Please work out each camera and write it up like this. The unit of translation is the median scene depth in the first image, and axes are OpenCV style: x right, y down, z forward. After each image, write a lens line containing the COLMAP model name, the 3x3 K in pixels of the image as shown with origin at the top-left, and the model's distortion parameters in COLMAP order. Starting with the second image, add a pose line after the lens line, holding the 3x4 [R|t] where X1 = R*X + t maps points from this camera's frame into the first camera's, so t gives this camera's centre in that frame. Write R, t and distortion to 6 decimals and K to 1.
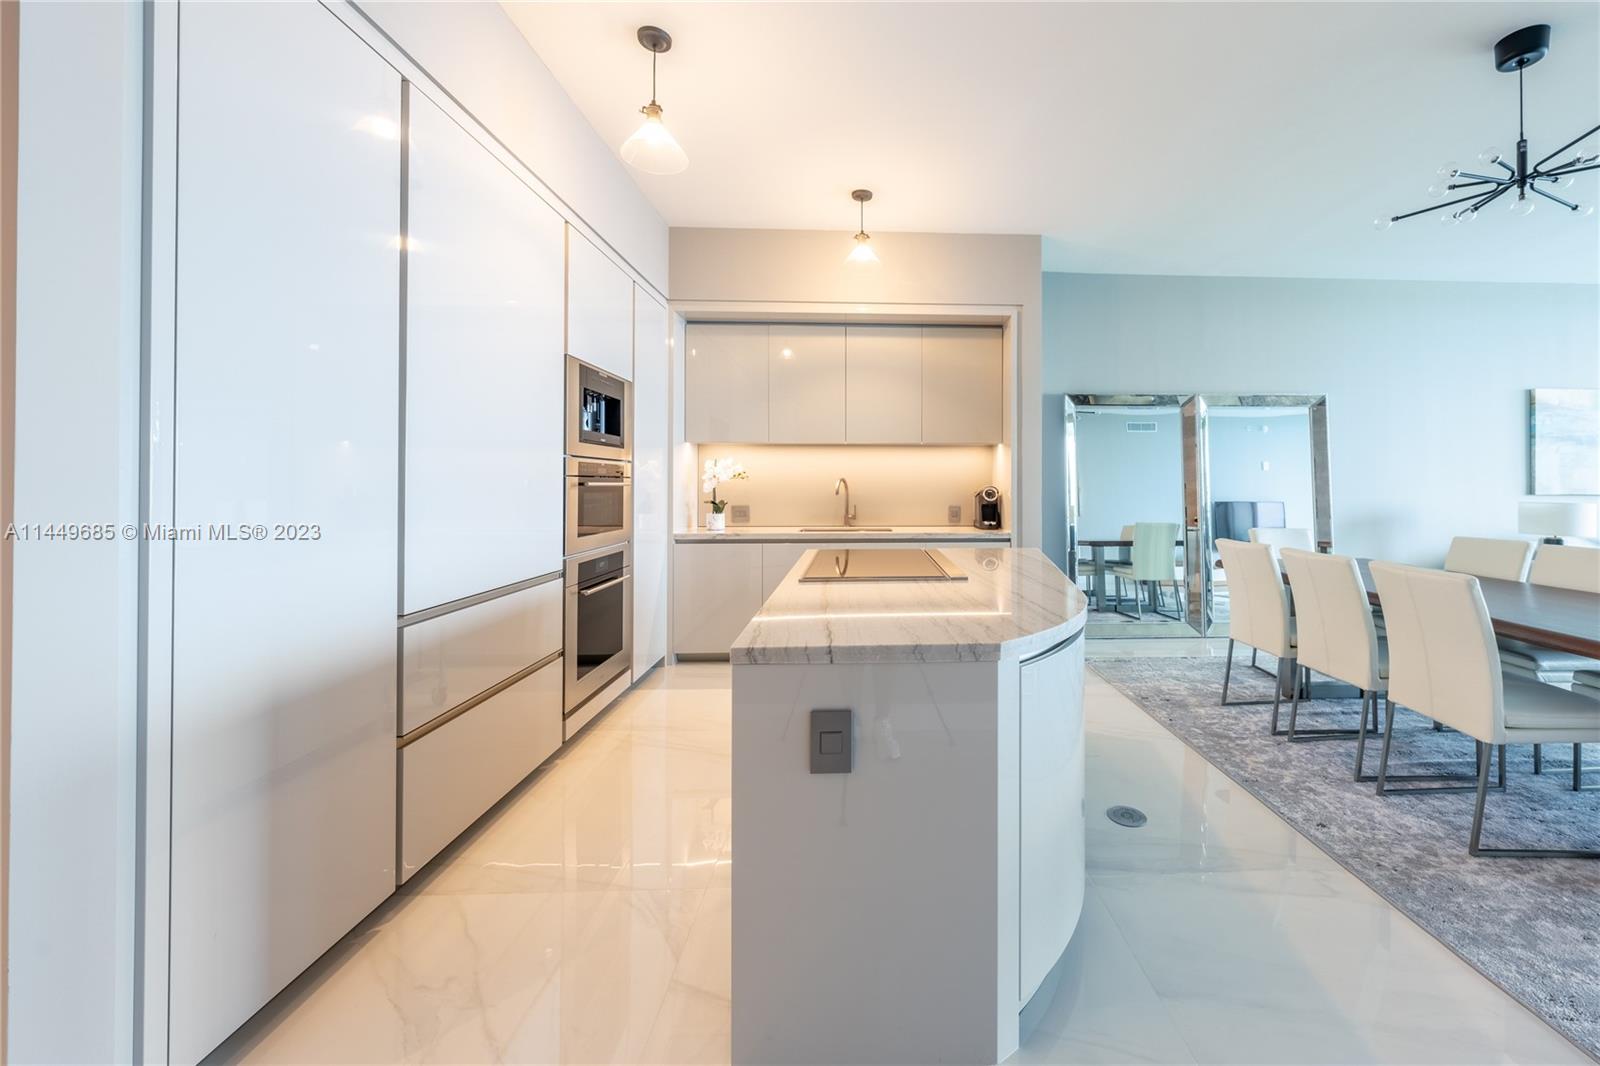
lens RADIAL K [[602.3, 0, 888.0], [0, 602.3, 475.8], [0, 0, 1]] dist [-0.000679, 0.000151]
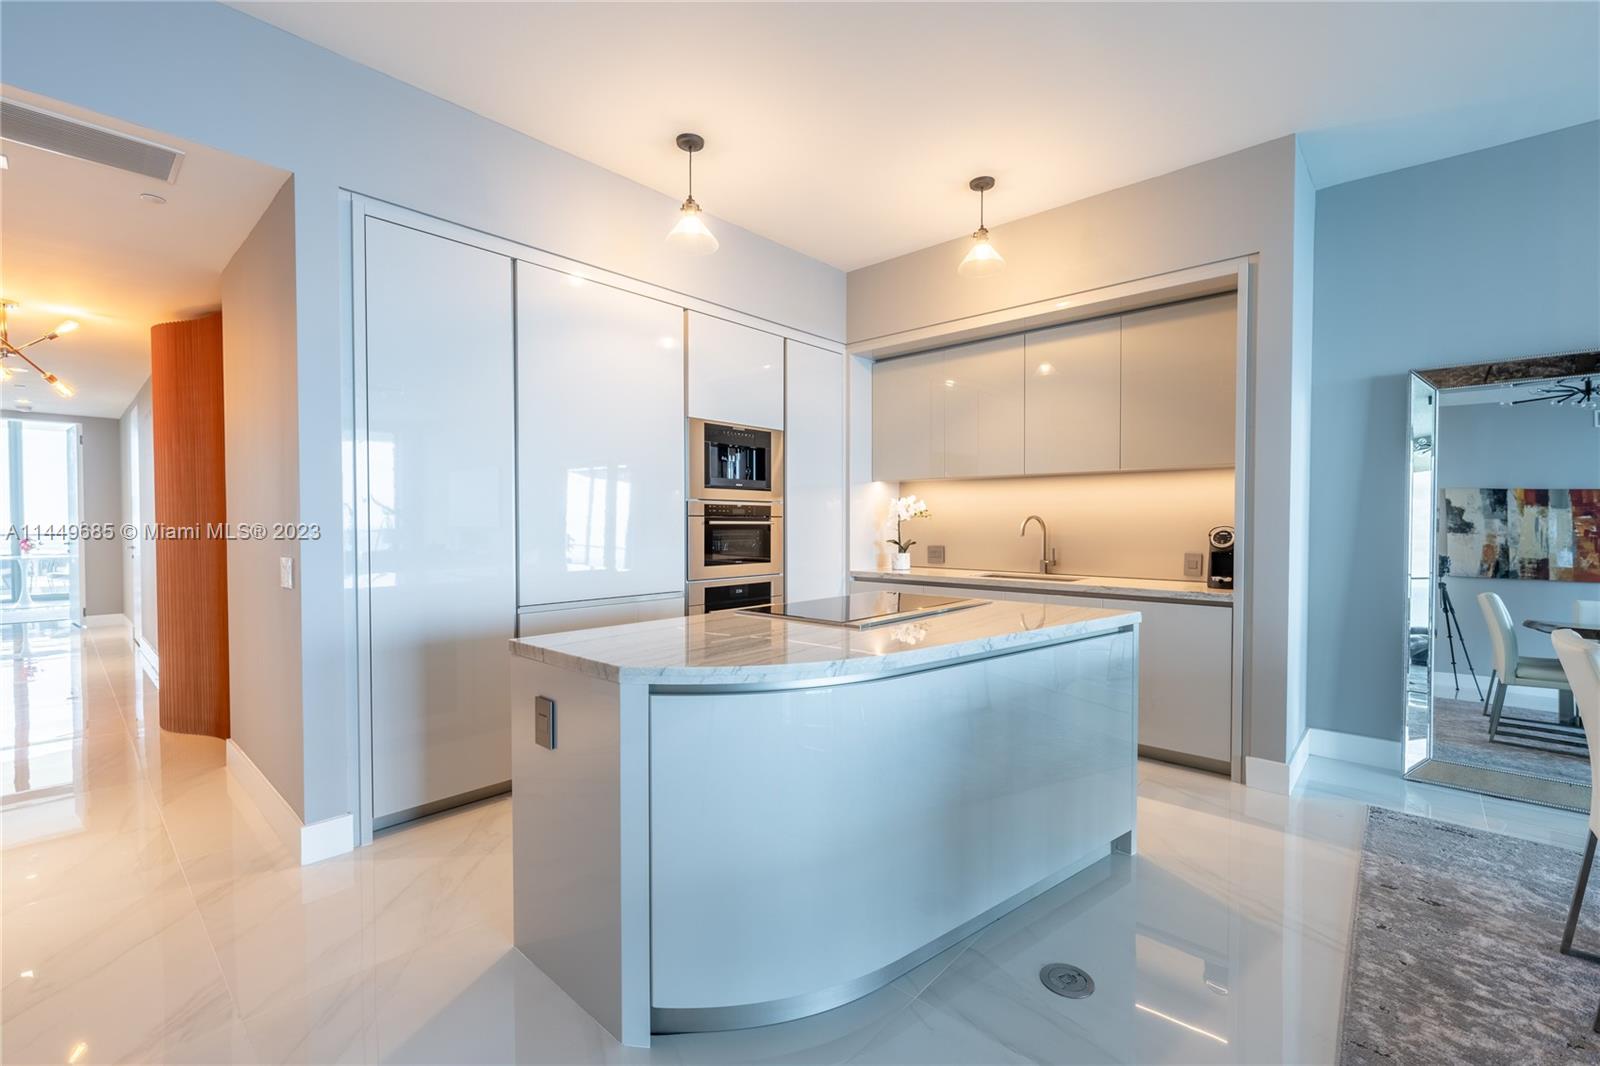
lens RADIAL K [[676.3, 0, 800.0], [0, 676.3, 533.0], [0, 0, 1]] dist [0.001546, 0.000389]
pose [[0.713913, 0.010912, -0.700150, 0.449023], [0.008380, 0.999674, 0.024125, 0.002766], [0.700185, -0.023091, 0.713588, 0.125386]]
